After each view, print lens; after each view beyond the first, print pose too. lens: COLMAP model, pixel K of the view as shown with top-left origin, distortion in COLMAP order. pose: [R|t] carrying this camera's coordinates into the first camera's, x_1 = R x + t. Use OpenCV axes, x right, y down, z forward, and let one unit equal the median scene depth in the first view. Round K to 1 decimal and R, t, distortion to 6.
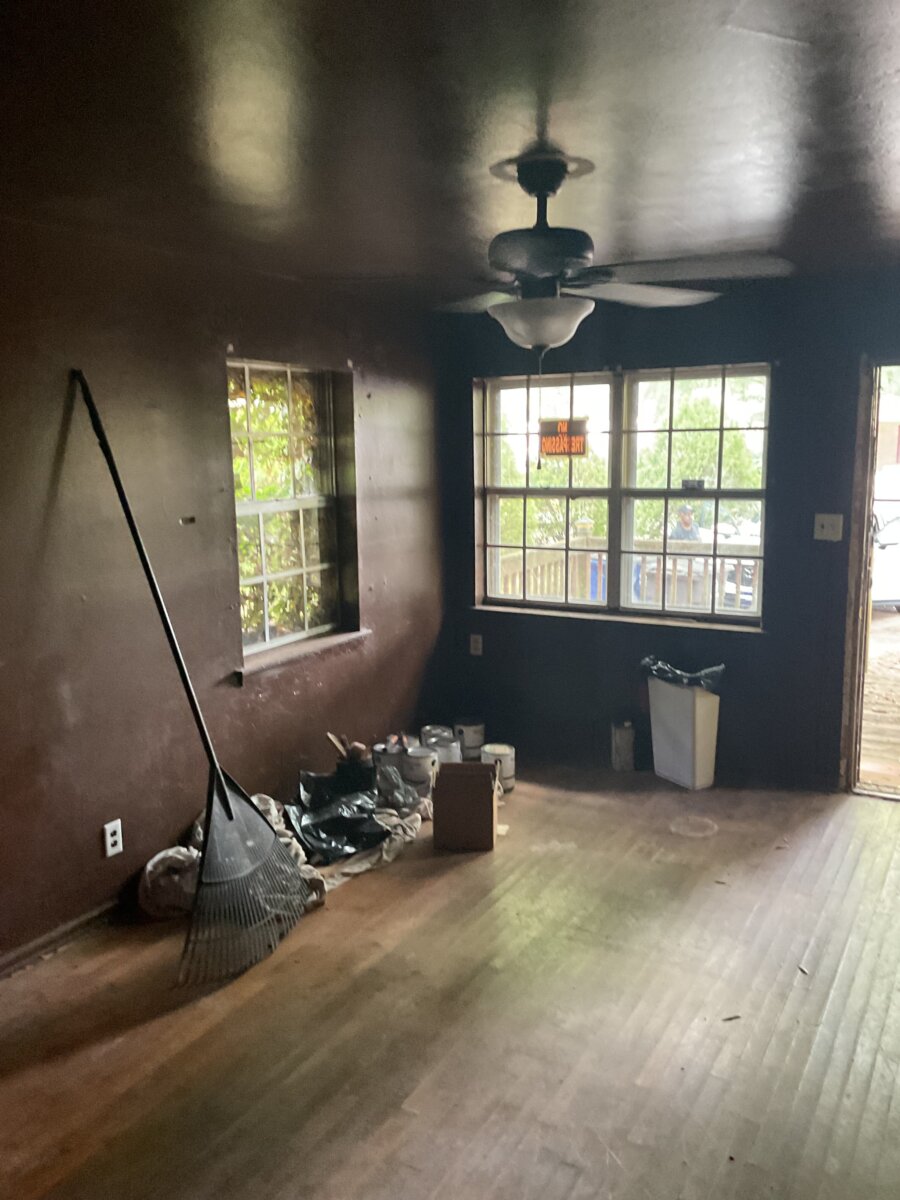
lens RADIAL K [[996.9, 0, 442.8], [0, 996.9, 606.5], [0, 0, 1]] dist [0.090166, -0.172074]
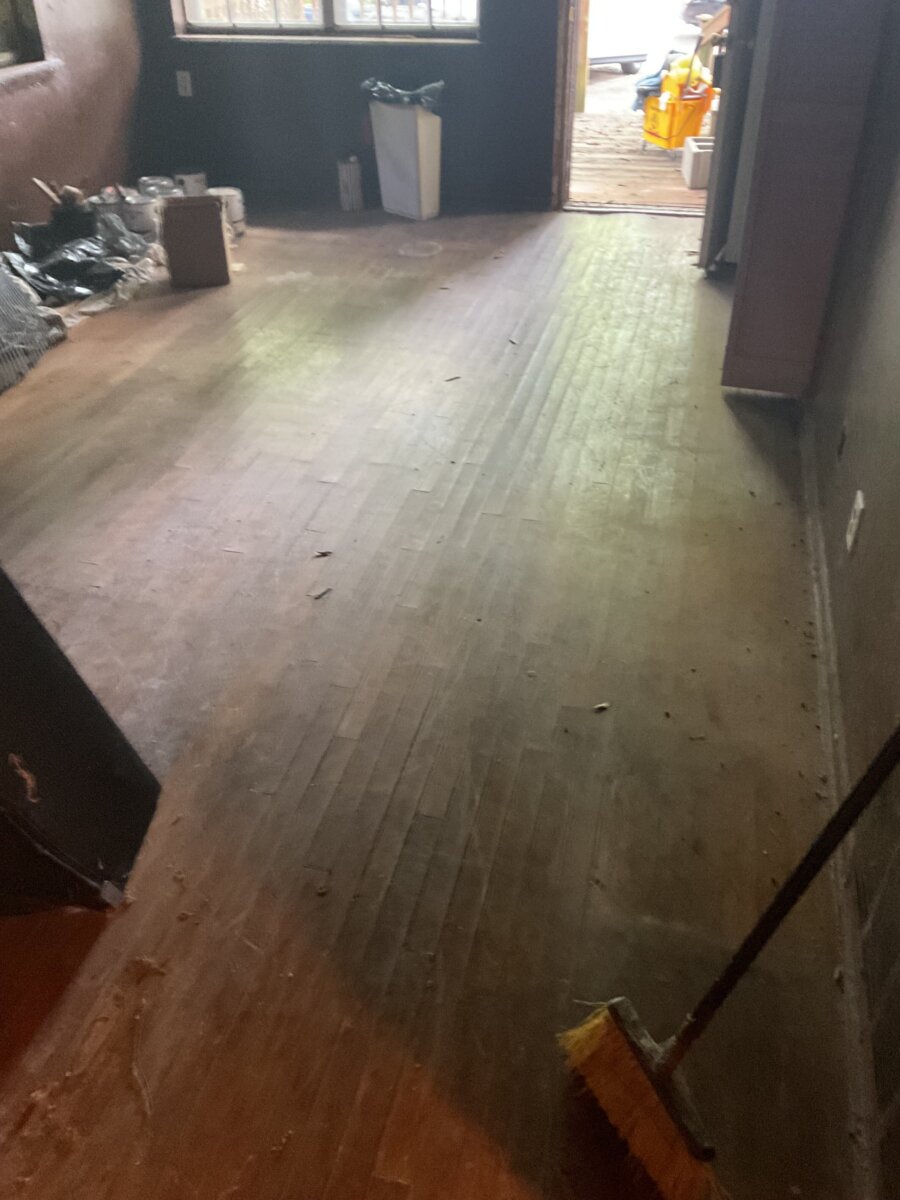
lens RADIAL K [[996.9, 0, 450.3], [0, 996.9, 604.9], [0, 0, 1]] dist [0.090166, -0.172074]
pose [[0.964103, -0.157035, 0.214113, -0.005437], [0.046829, 0.894290, 0.445031, 0.092575], [-0.261365, -0.419029, 0.869542, -0.090385]]
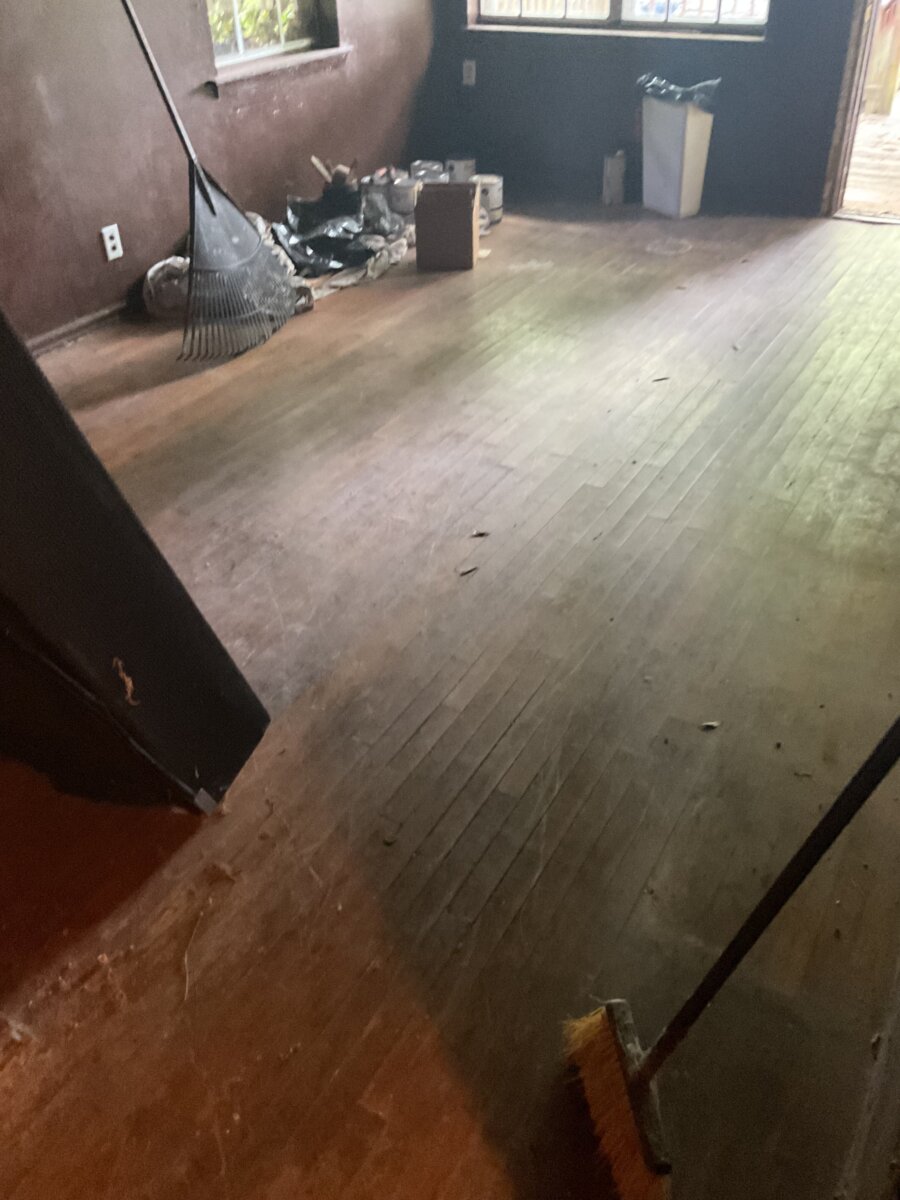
lens RADIAL K [[996.9, 0, 446.1], [0, 996.9, 605.5], [0, 0, 1]] dist [0.090166, -0.172074]
pose [[0.999540, -0.003505, -0.030114, 0.053961], [0.016536, 0.895552, 0.444649, 0.091844], [0.025410, -0.444943, 0.895199, -0.113873]]
